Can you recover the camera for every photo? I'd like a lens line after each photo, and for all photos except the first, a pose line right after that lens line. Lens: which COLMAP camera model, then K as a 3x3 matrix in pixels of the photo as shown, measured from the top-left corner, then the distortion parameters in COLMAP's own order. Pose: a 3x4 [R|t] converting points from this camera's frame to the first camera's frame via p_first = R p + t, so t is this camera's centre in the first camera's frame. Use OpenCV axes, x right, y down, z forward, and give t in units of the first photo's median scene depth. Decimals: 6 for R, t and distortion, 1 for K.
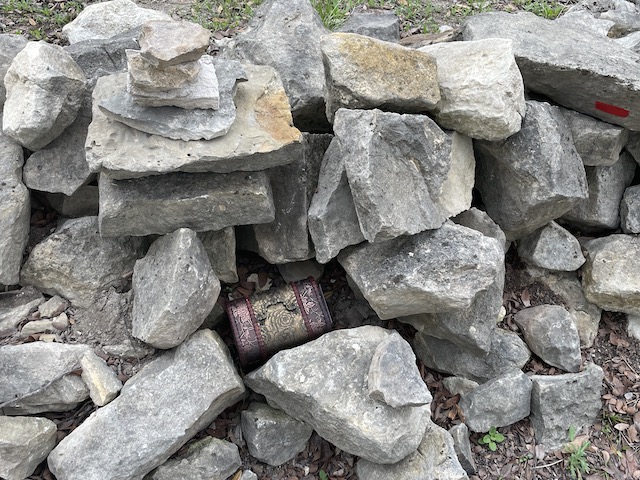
lens RADIAL K [[655.7, 0, 320.0], [0, 655.7, 240.0], [0, 0, 1]] dist [0.021598, 0.011183]
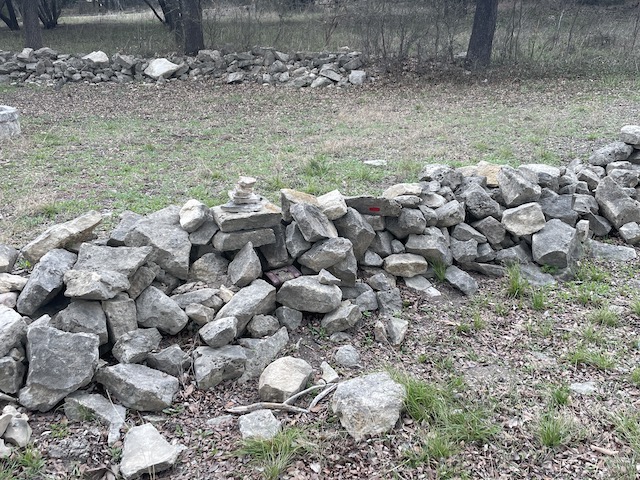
lens RADIAL K [[655.7, 0, 320.0], [0, 655.7, 240.0], [0, 0, 1]] dist [0.021598, 0.011183]
pose [[0.960819, -0.107620, 0.255432, -0.630881], [0.228089, 0.830599, -0.508016, 1.504198], [-0.157489, 0.546373, 0.822602, -1.472296]]
